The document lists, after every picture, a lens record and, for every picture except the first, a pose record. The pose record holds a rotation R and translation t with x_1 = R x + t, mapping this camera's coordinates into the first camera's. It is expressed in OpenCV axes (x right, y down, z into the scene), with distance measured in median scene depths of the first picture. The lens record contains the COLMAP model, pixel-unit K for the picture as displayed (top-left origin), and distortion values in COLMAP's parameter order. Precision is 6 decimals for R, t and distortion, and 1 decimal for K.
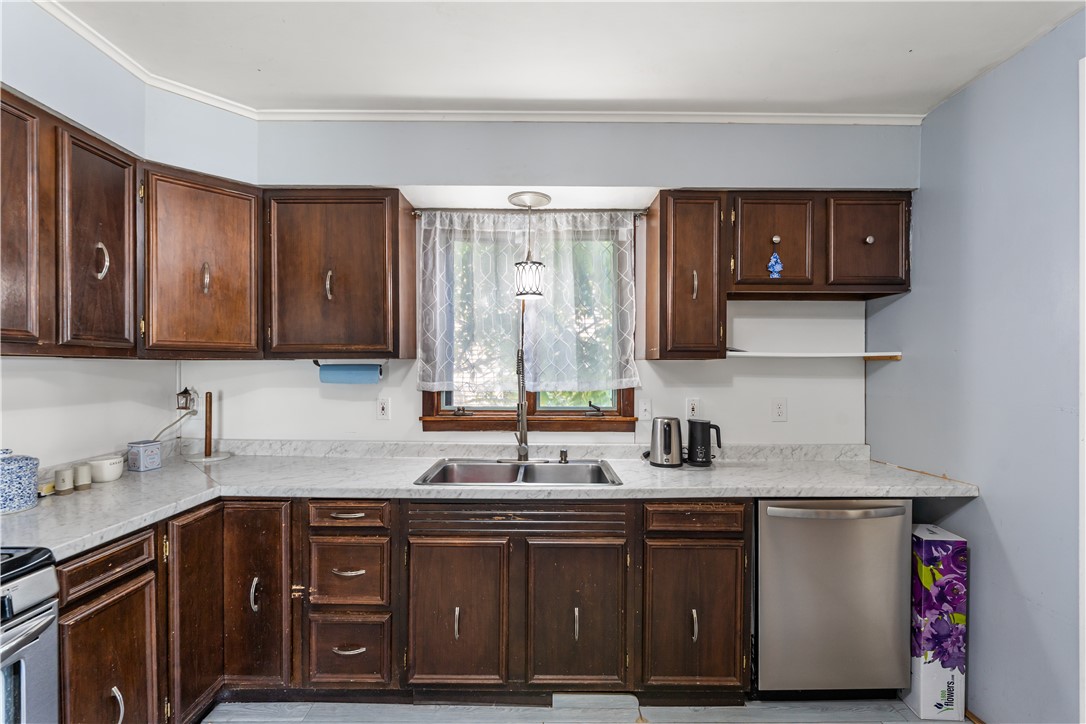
lens RADIAL K [[484.2, 0, 542.7], [0, 484.2, 366.2], [0, 0, 1]] dist [-0.000288, 0.000319]
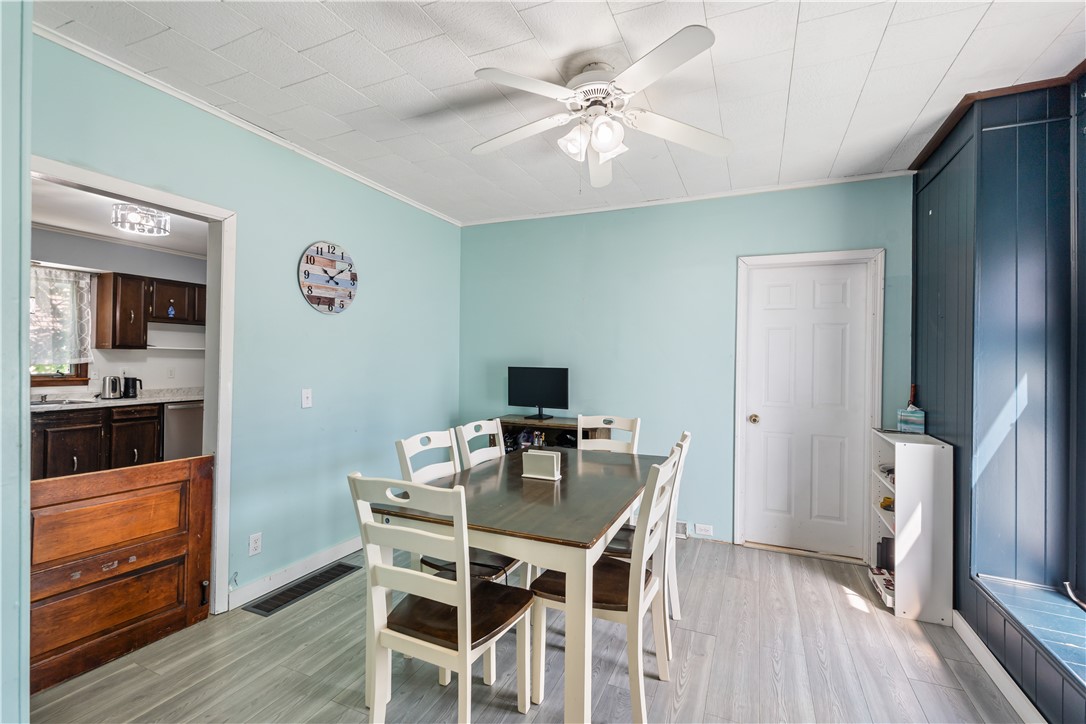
lens RADIAL K [[484.2, 0, 545.0], [0, 484.2, 360.0], [0, 0, 1]] dist [-0.000288, 0.000319]
pose [[0.412387, 0.005932, 0.910990, -0.879440], [-0.009140, 0.999955, -0.002374, 0.022400], [-0.910963, -0.007347, 0.412423, -1.572143]]
